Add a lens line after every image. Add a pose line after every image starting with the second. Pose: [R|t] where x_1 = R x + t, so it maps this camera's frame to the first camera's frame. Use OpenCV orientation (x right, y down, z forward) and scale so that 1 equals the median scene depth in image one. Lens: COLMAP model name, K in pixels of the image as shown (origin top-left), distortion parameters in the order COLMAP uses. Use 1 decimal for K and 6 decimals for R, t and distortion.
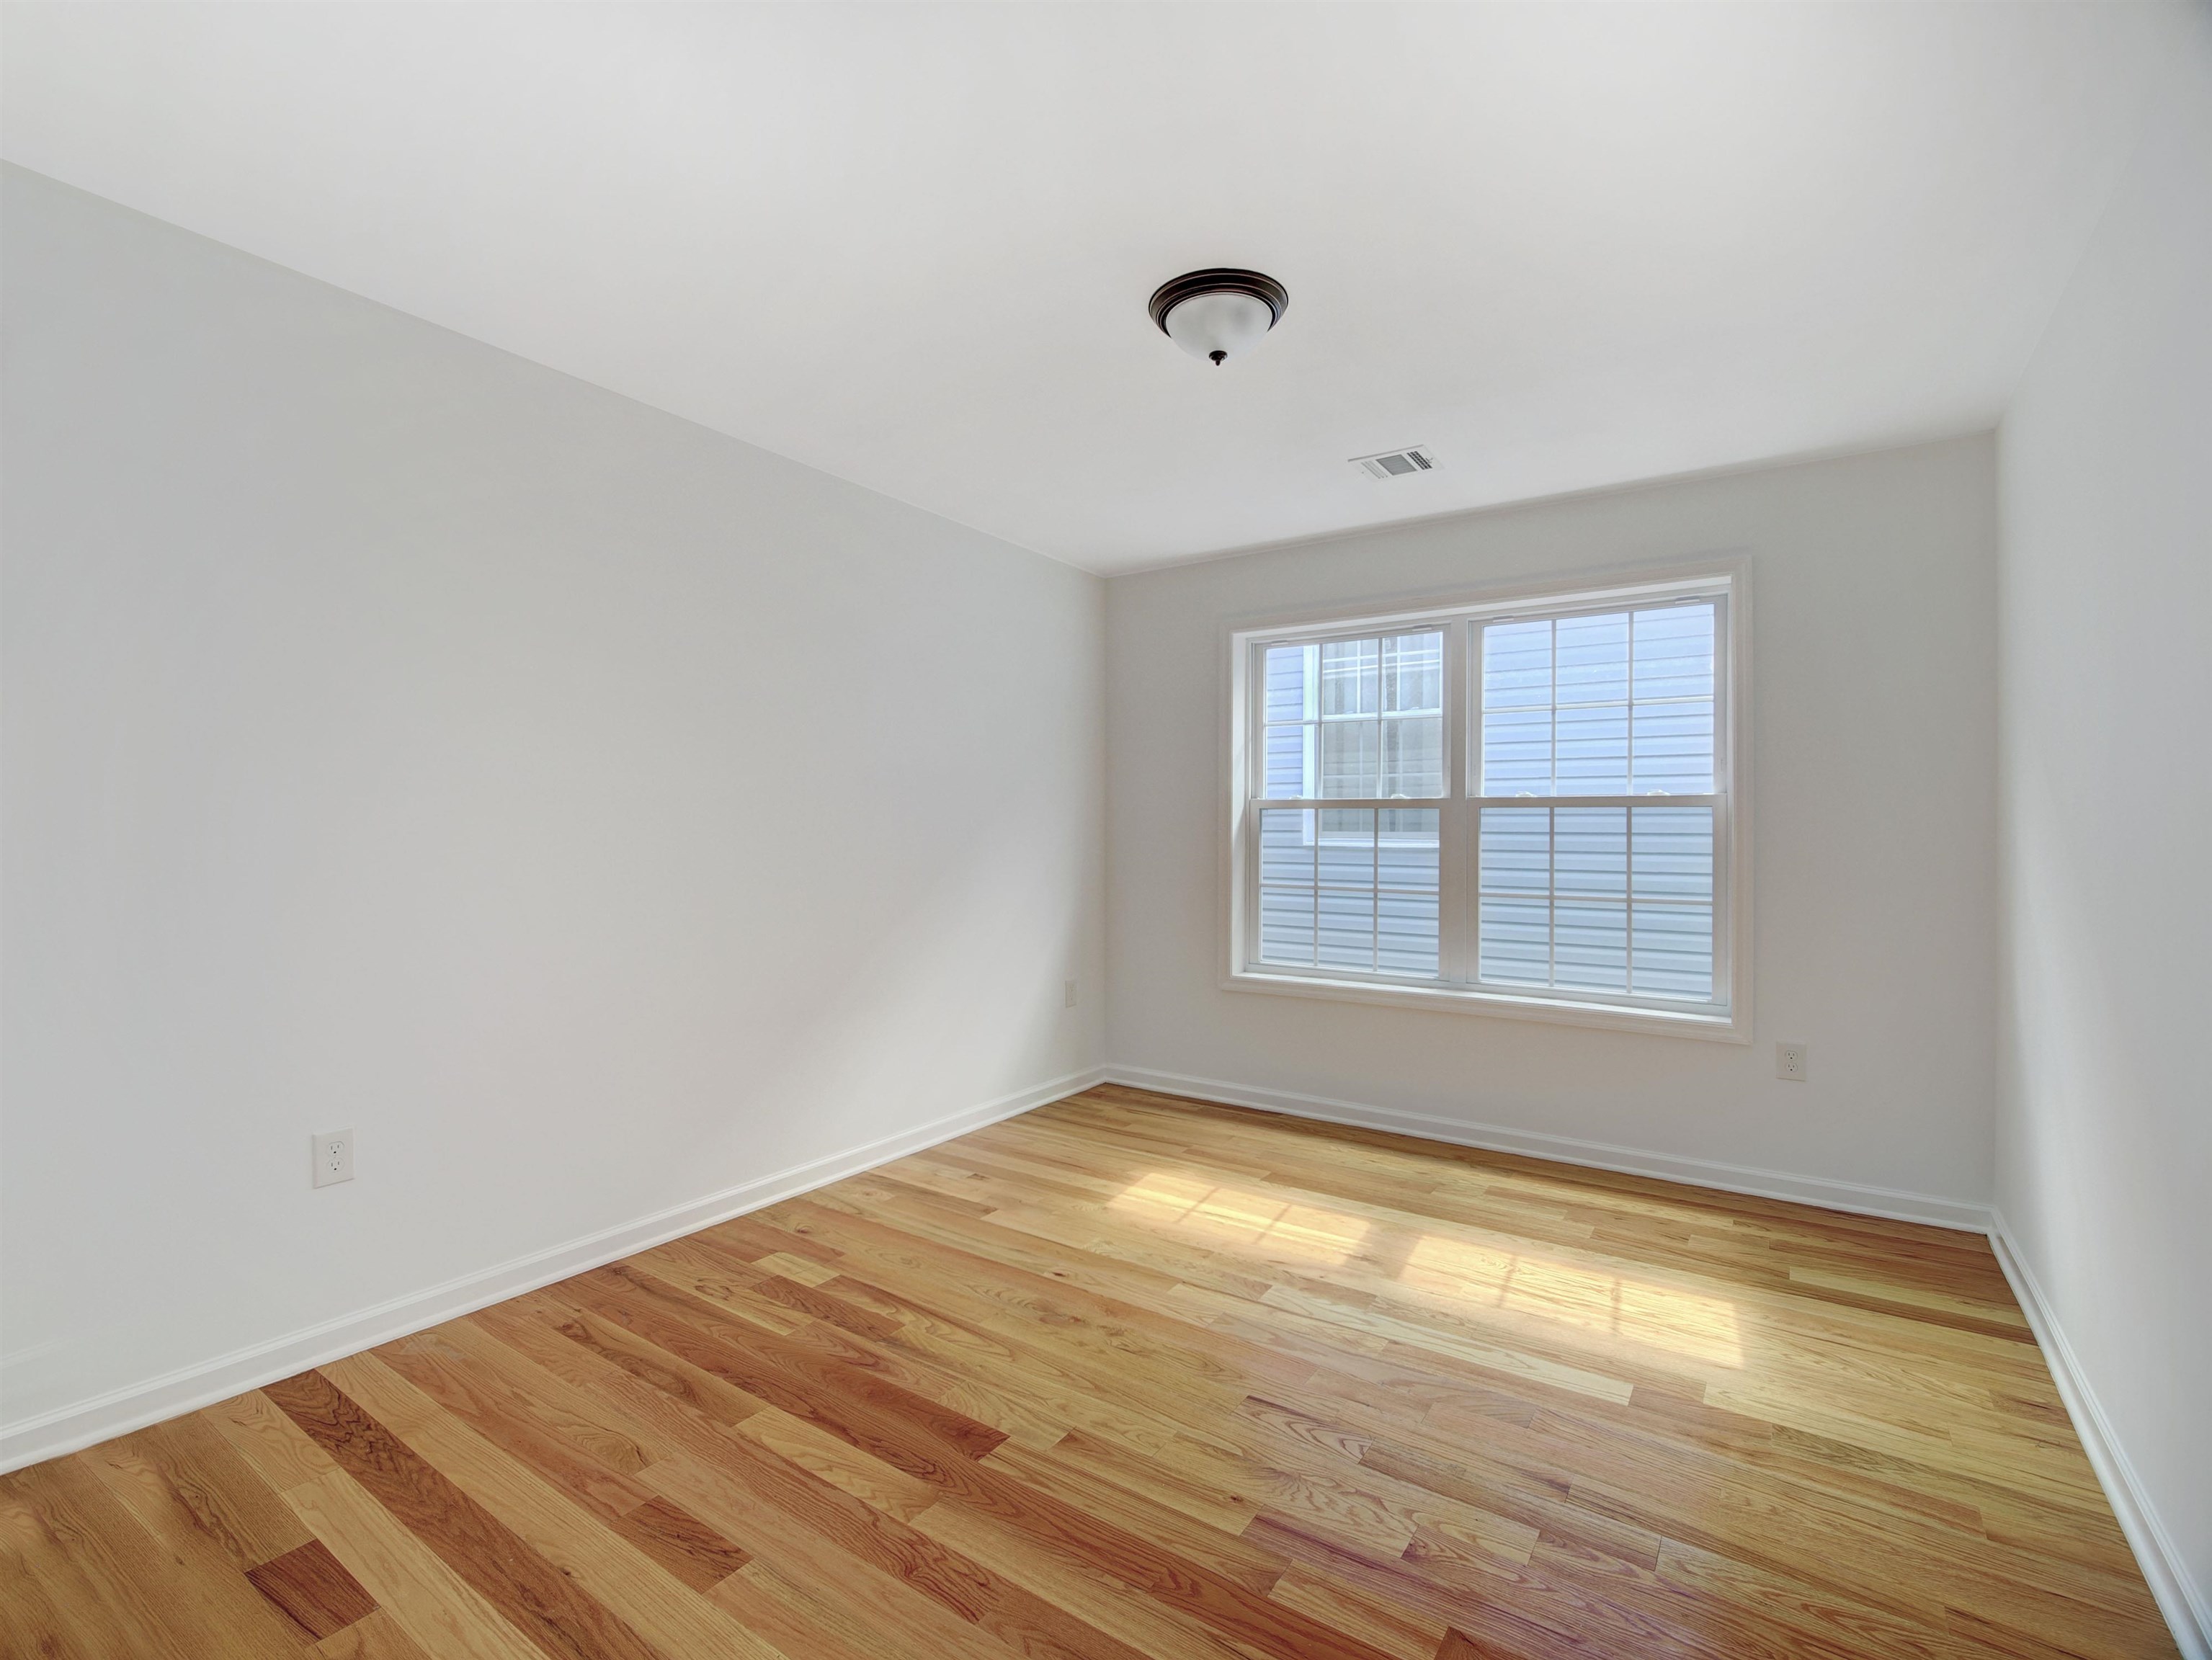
lens RADIAL K [[1013.1, 0, 1106.0], [0, 1013.1, 830.0], [0, 0, 1]] dist [-0.002232, -0.000618]
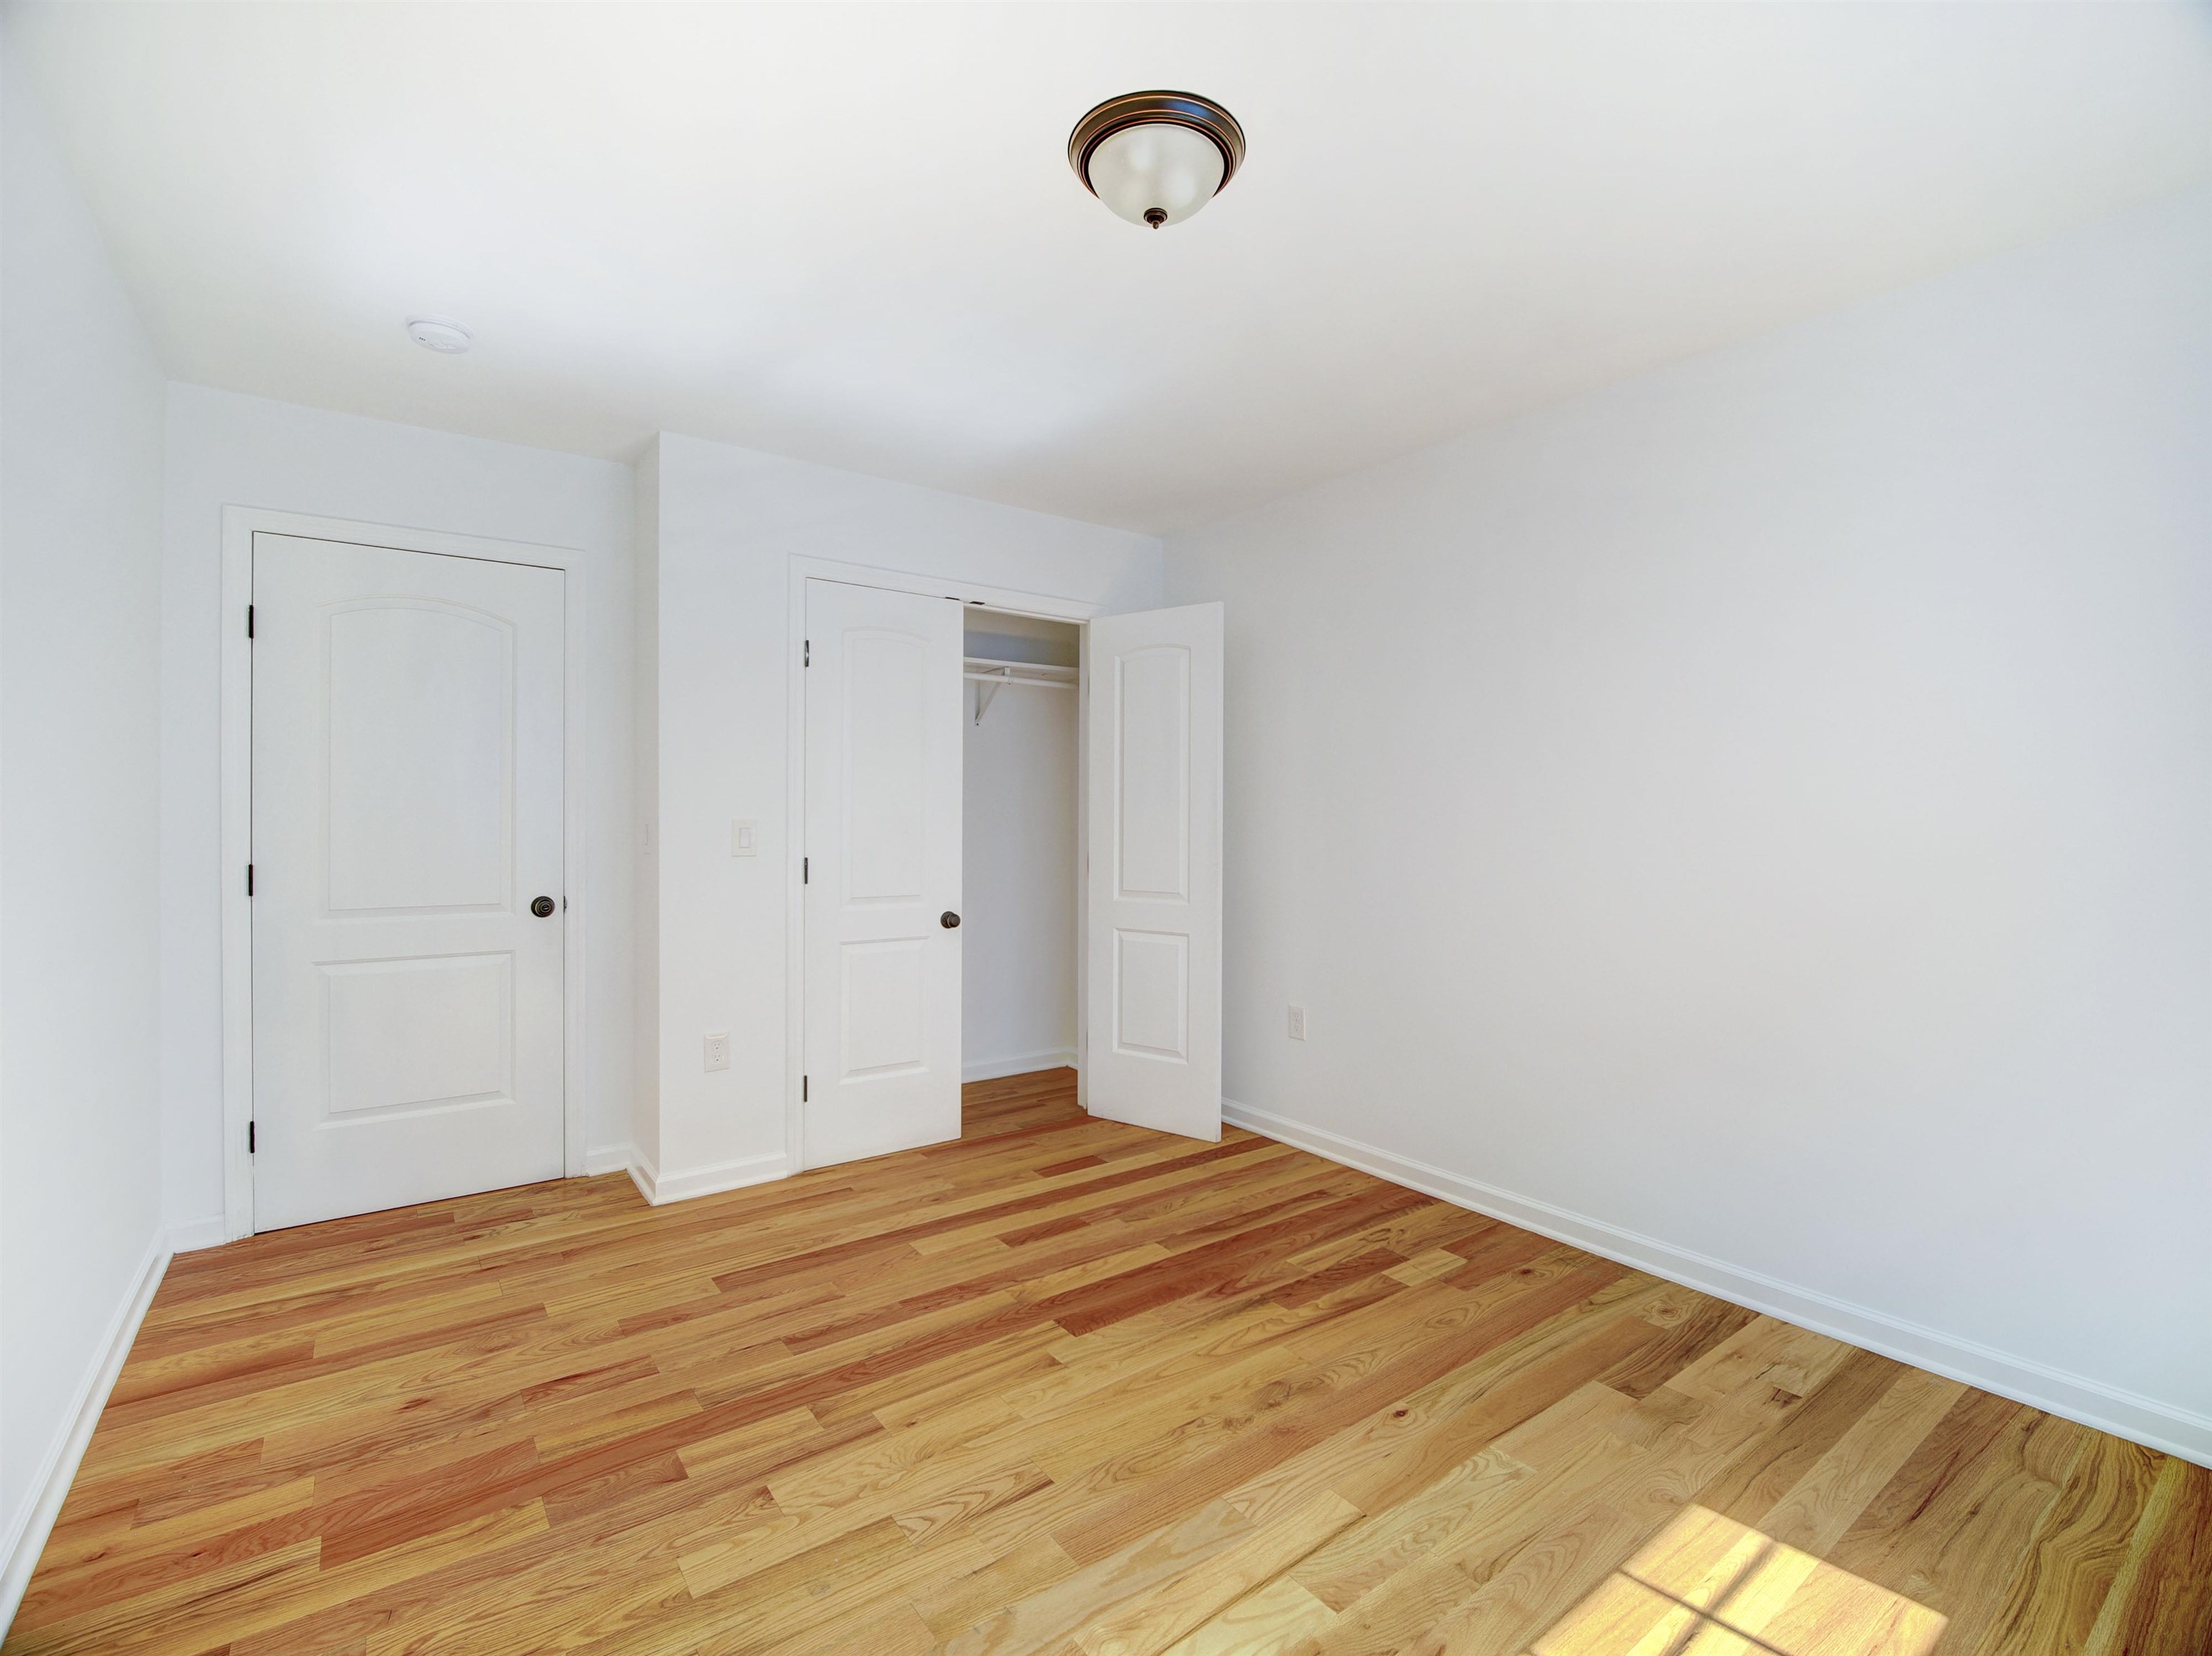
lens RADIAL K [[1007.1, 0, 1109.8], [0, 1007.1, 822.2], [0, 0, 1]] dist [-0.012448, -0.000903]
pose [[-0.326476, -0.003254, -0.945200, 0.999401], [-0.009204, 0.999958, -0.000263, 0.005216], [0.945161, 0.008614, -0.326492, 1.425235]]
